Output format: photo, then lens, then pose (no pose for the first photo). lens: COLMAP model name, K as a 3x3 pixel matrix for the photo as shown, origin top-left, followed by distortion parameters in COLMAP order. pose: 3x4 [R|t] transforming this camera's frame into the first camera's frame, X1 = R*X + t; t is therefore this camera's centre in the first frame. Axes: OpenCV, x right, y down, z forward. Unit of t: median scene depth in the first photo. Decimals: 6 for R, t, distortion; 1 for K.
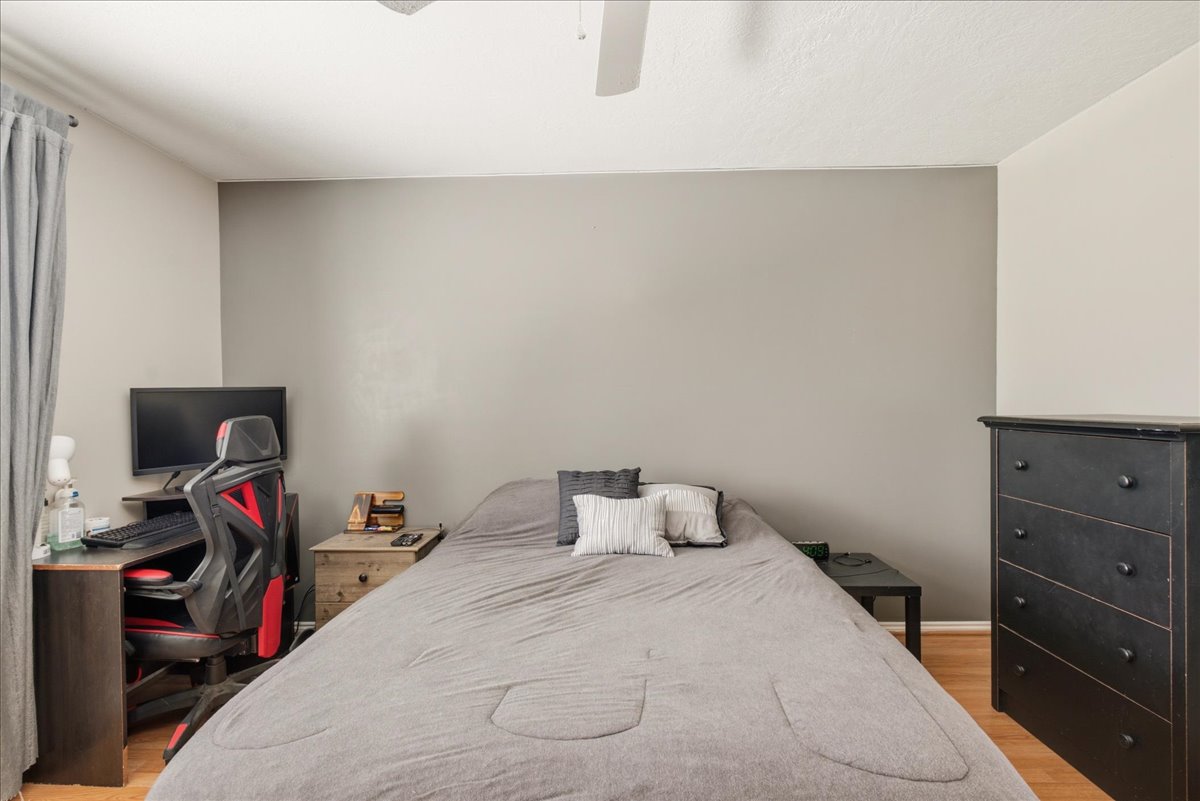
lens RADIAL K [[554.1, 0, 604.9], [0, 554.1, 401.2], [0, 0, 1]] dist [-0.000307, -0.000426]
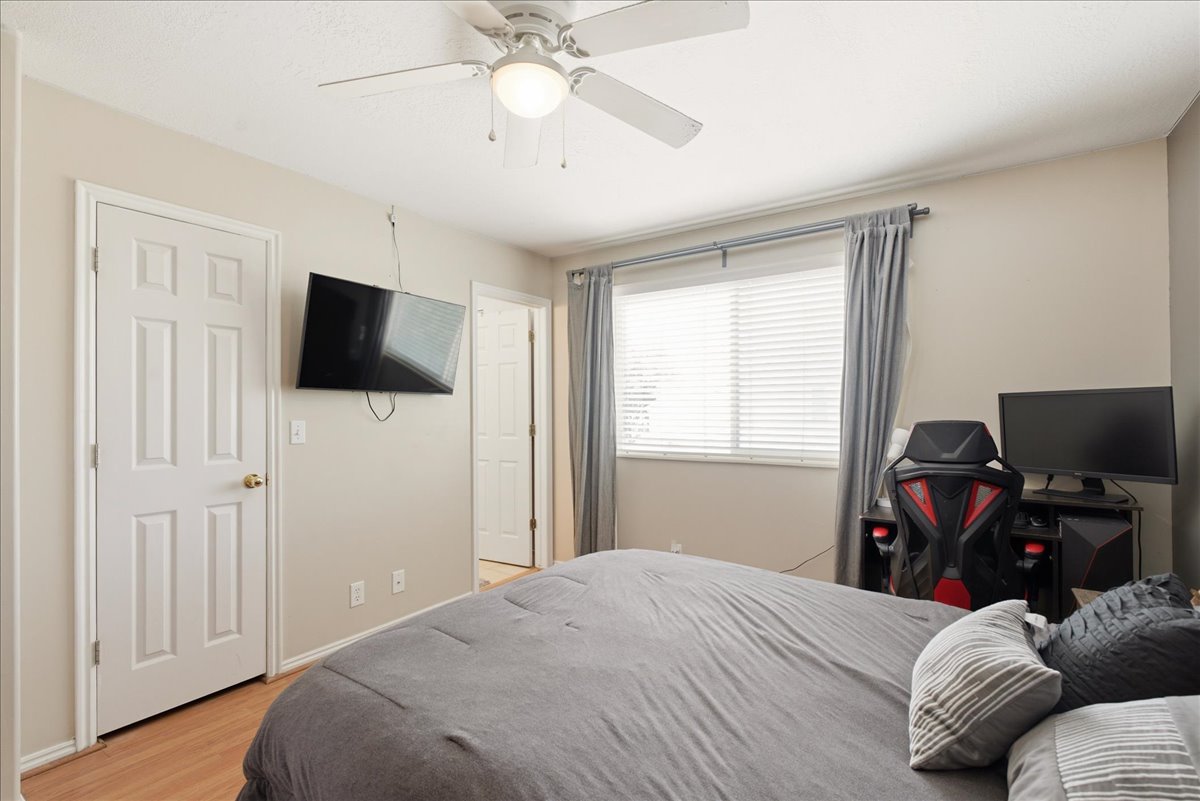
lens RADIAL K [[550.9, 0, 583.6], [0, 550.9, 397.7], [0, 0, 1]] dist [-0.004484, -0.000286]
pose [[-0.564511, -0.001088, -0.825425, 0.657712], [0.006270, 0.999965, -0.005606, -0.015493], [0.825402, -0.008340, -0.564484, 1.068276]]
